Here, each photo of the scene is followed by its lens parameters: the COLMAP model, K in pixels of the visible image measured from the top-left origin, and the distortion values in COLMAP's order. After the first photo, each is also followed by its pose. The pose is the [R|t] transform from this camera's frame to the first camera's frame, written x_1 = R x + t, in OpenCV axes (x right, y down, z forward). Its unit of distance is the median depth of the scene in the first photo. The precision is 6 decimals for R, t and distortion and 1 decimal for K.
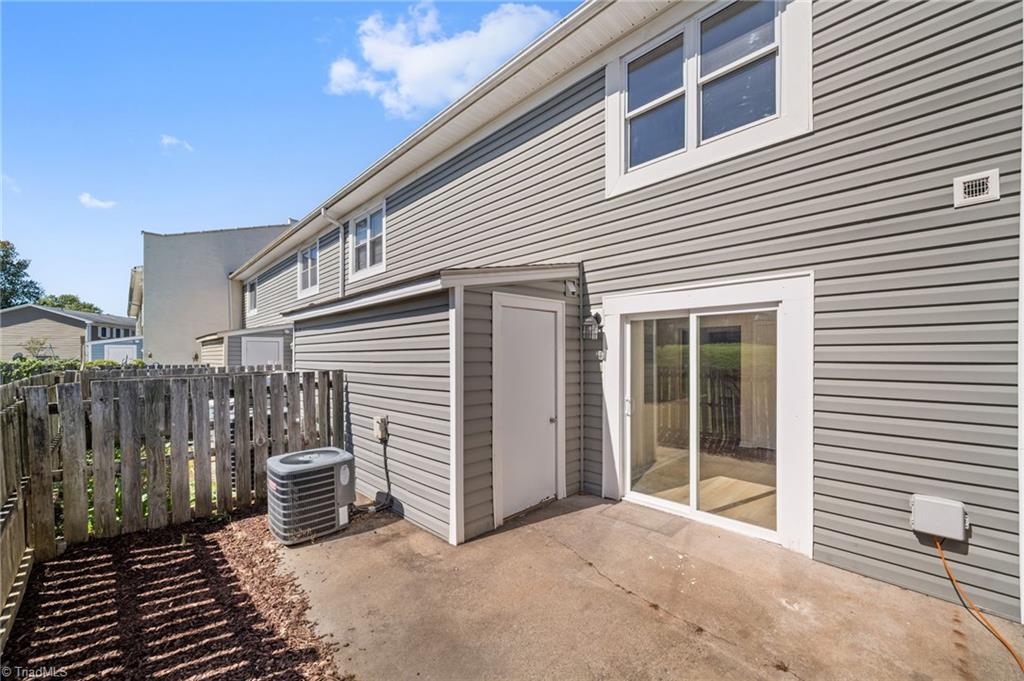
lens RADIAL K [[392.6, 0, 508.6], [0, 392.6, 358.0], [0, 0, 1]] dist [-0.001063, 0.000938]
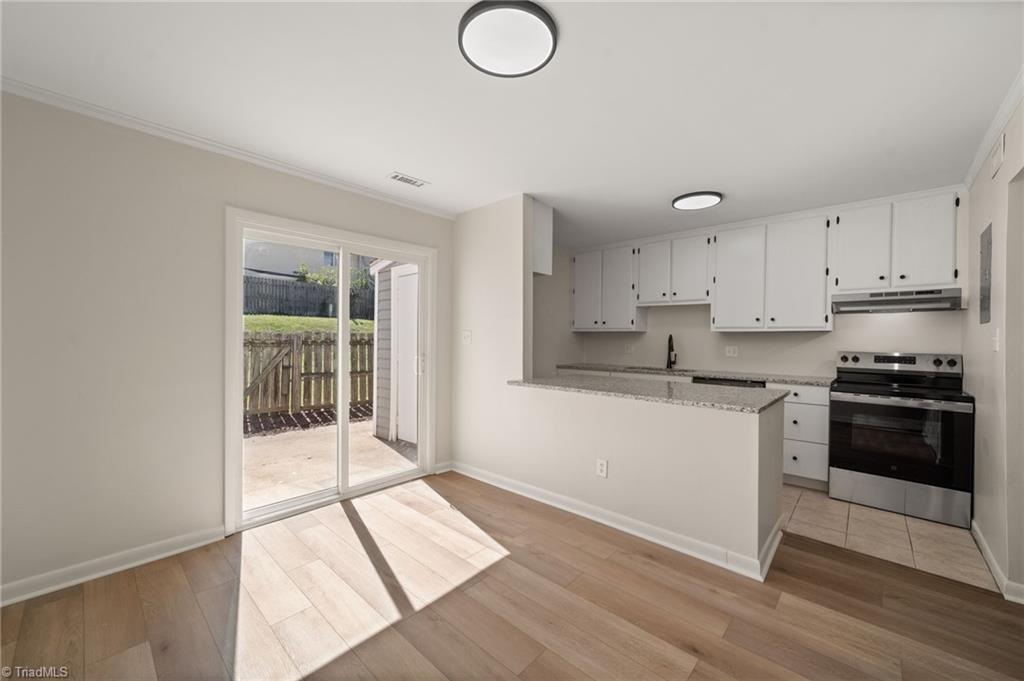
lens RADIAL K [[392.6, 0, 520.6], [0, 392.6, 341.4], [0, 0, 1]] dist [-0.001063, 0.000938]
pose [[0.068679, 0.008923, -0.997599, 1.470400], [-0.010297, 0.999913, 0.008235, 0.077453], [0.997586, 0.009706, 0.068765, 1.467985]]
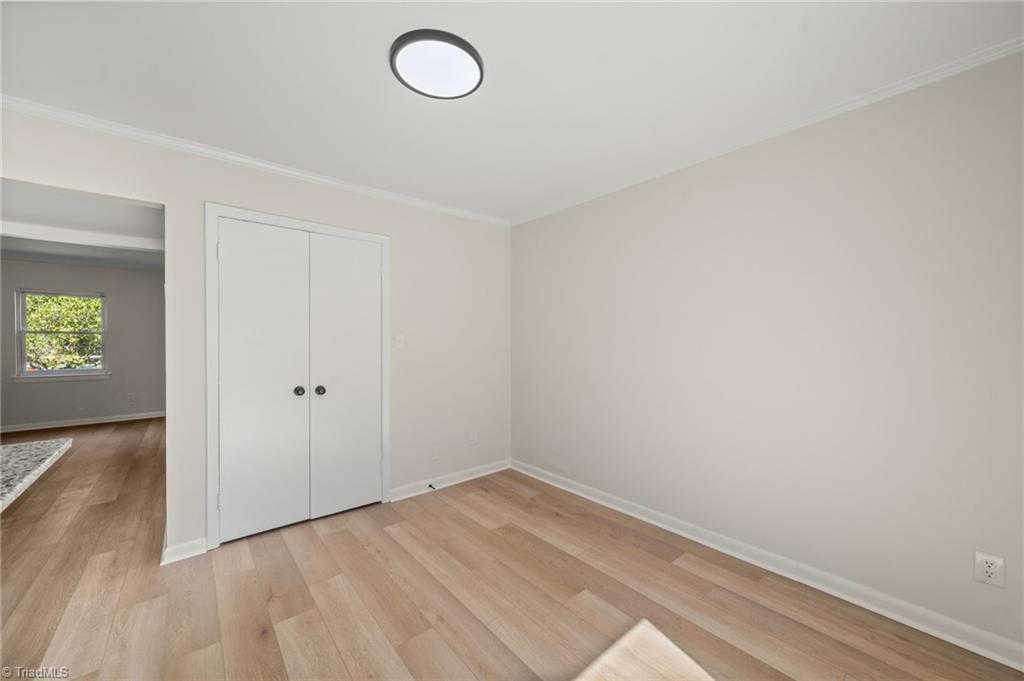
lens RADIAL K [[392.6, 0, 522.9], [0, 392.6, 338.1], [0, 0, 1]] dist [-0.001063, 0.000938]
pose [[0.056020, 0.000410, 0.998430, 0.535977], [0.002843, 0.999996, -0.000570, 0.072879], [-0.998426, 0.002871, 0.056019, 1.351894]]
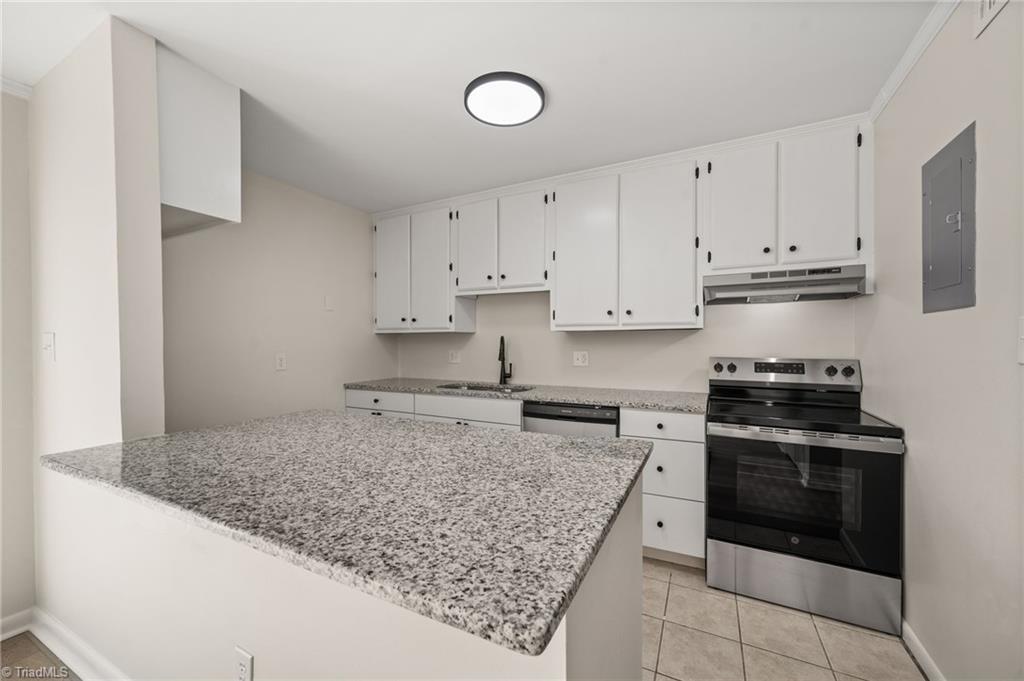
lens RADIAL K [[392.6, 0, 517.9], [0, 392.6, 343.8], [0, 0, 1]] dist [-0.001063, 0.000938]
pose [[0.332537, 0.007137, -0.943063, 1.060970], [0.004199, 0.999950, 0.009048, 0.070087], [0.943081, -0.006969, 0.332490, 1.795658]]
